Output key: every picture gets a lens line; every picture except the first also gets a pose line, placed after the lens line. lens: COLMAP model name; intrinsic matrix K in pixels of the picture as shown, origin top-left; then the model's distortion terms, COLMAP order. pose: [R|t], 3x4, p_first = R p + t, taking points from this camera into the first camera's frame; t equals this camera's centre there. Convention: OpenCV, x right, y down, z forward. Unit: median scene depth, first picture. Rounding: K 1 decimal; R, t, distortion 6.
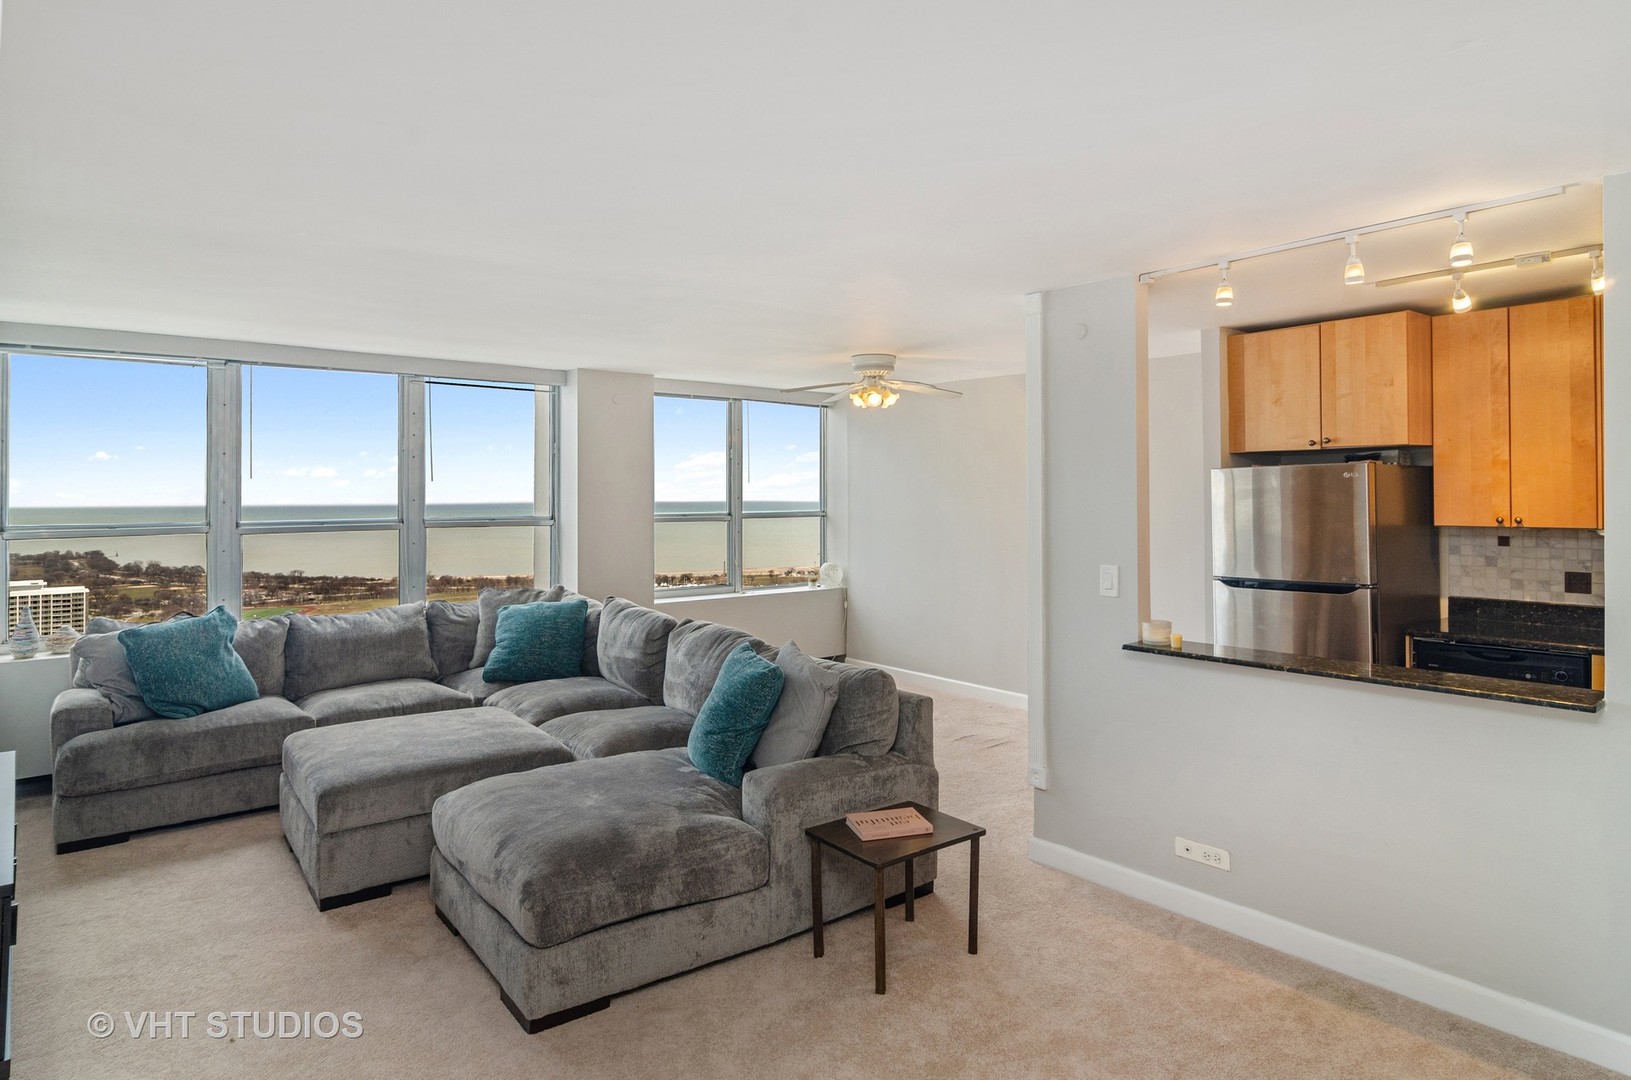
lens RADIAL K [[927.0, 0, 806.6], [0, 927.0, 501.6], [0, 0, 1]] dist [0.003701, 0.000890]
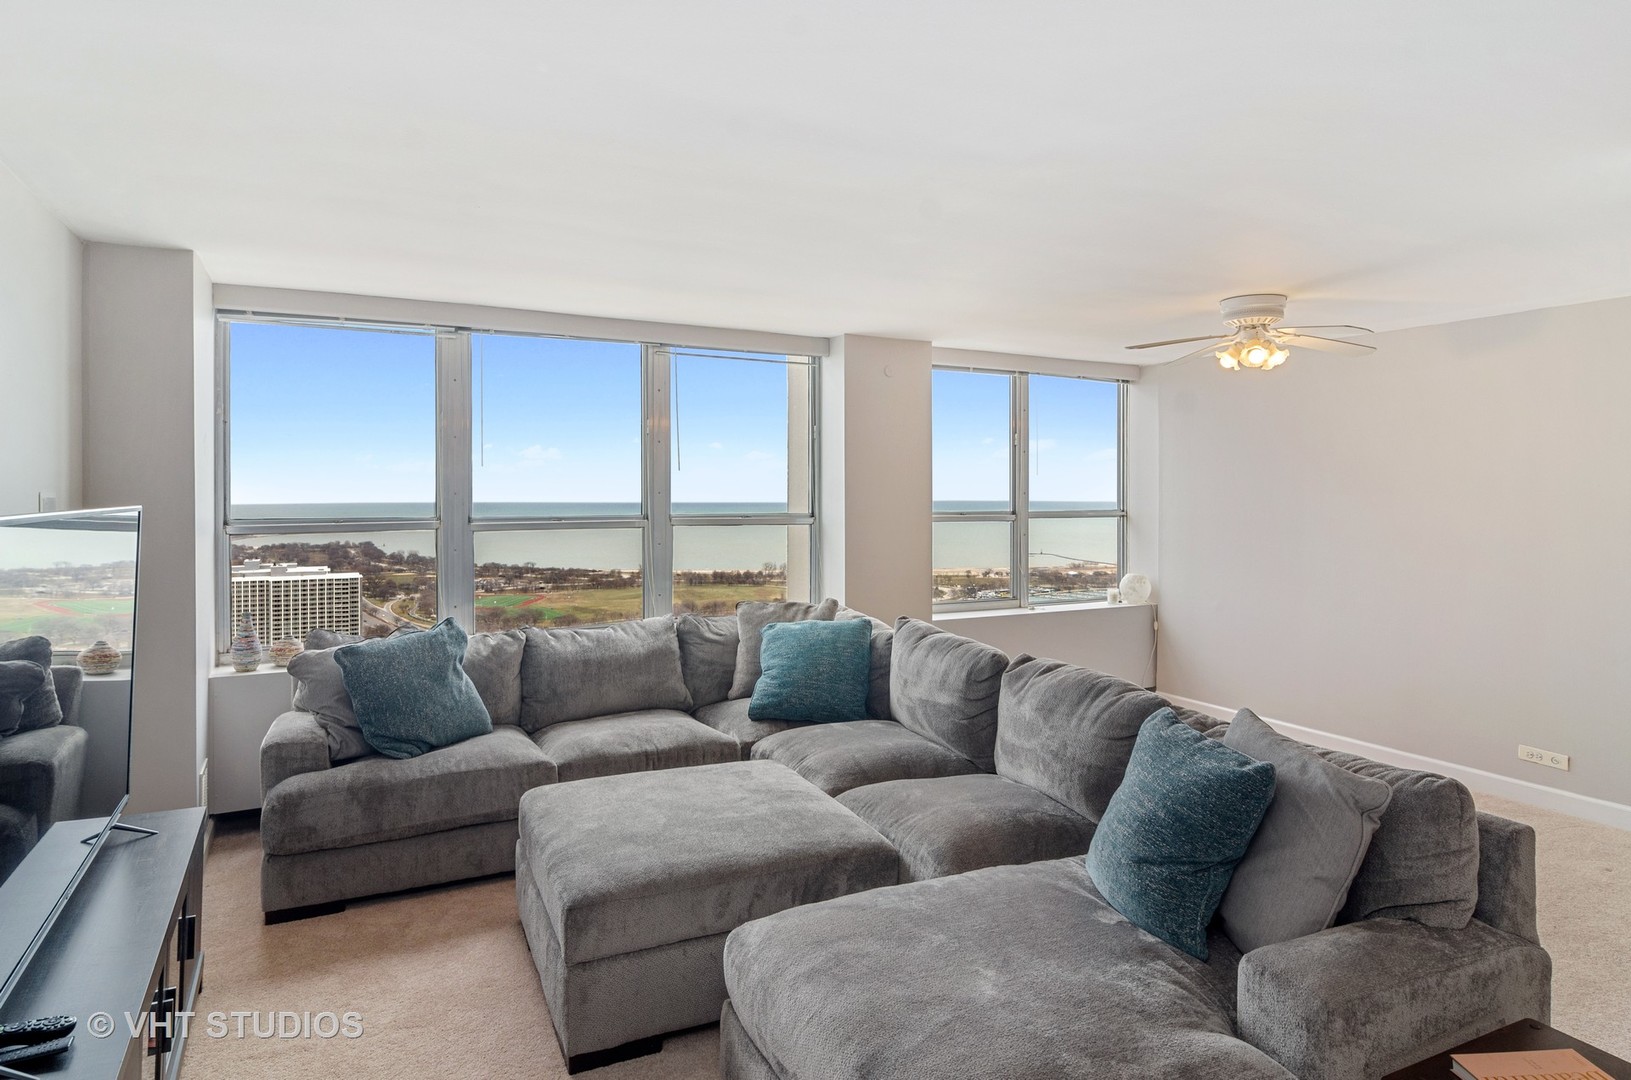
lens RADIAL K [[919.8, 0, 816.5], [0, 919.8, 531.1], [0, 0, 1]] dist [0.006801, 0.000233]
pose [[0.980040, 0.011884, -0.198446, -0.151271], [-0.005411, 0.999436, 0.033132, 0.006265], [0.198728, -0.031397, 0.979552, 0.268638]]
